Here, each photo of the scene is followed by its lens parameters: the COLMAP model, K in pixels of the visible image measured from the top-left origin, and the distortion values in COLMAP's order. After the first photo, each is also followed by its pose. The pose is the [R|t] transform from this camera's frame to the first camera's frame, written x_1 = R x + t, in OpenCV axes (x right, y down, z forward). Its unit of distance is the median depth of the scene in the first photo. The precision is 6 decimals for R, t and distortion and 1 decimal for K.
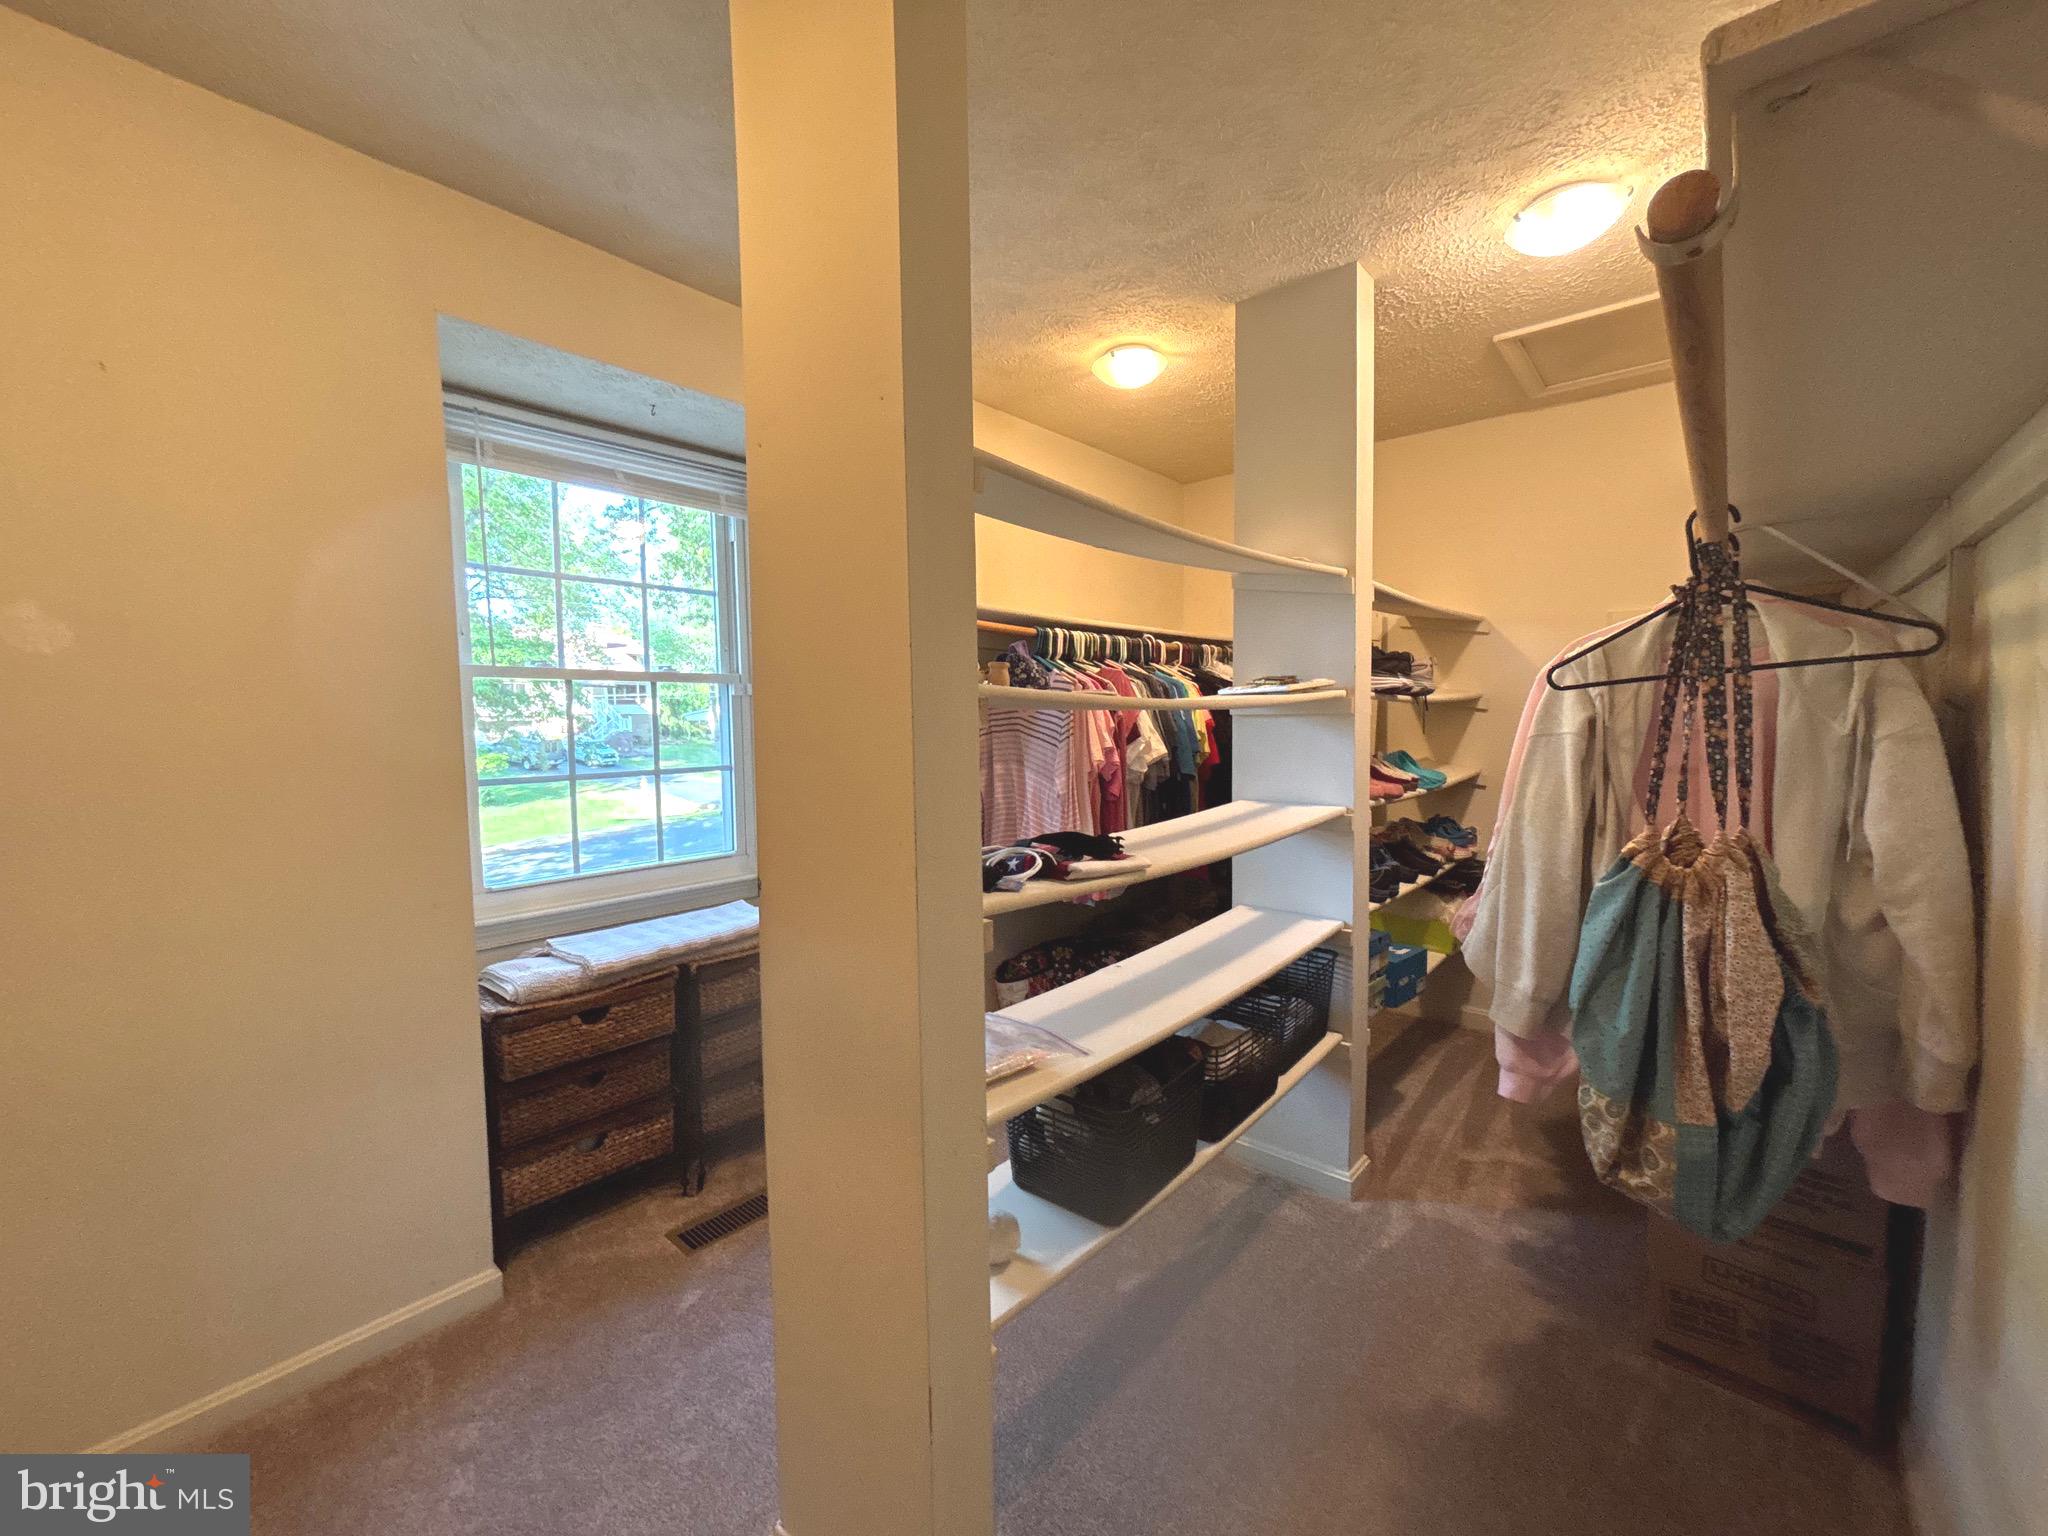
lens RADIAL K [[820.3, 0, 1025.1], [0, 820.3, 767.8], [0, 0, 1]] dist [0.003141, 0.000384]
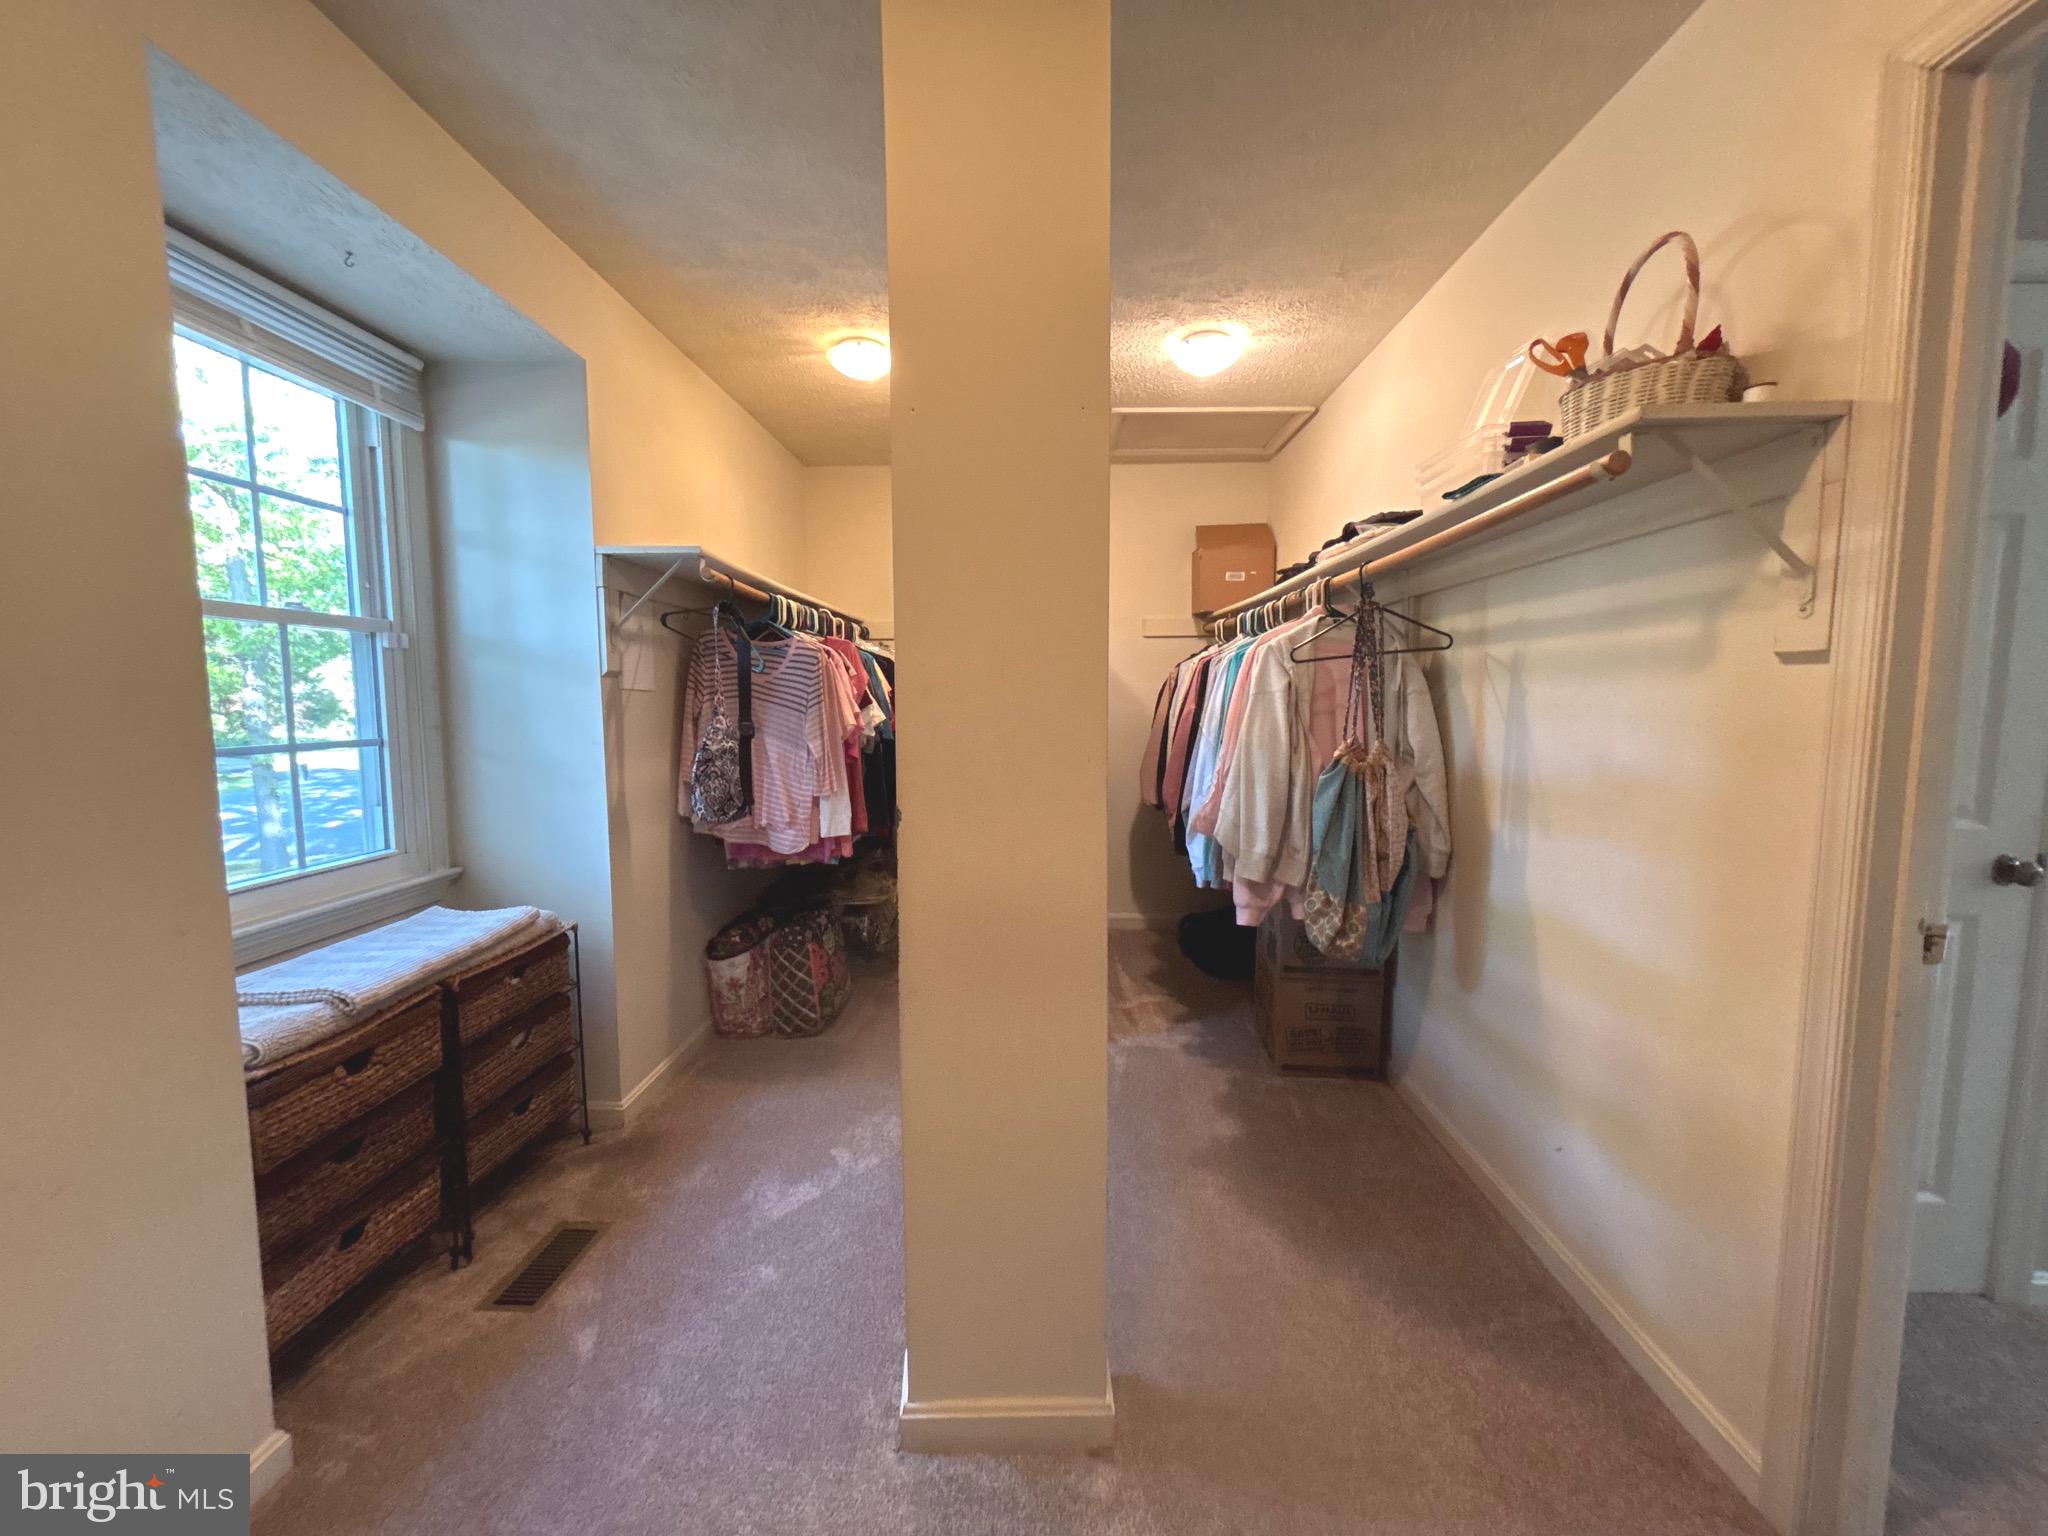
lens RADIAL K [[820.3, 0, 1019.2], [0, 820.3, 766.8], [0, 0, 1]] dist [0.003141, 0.000384]
pose [[0.783163, -0.043510, 0.620292, -0.501436], [0.034369, 0.999053, 0.026685, 0.031727], [-0.620866, 0.000420, 0.783917, 0.033519]]
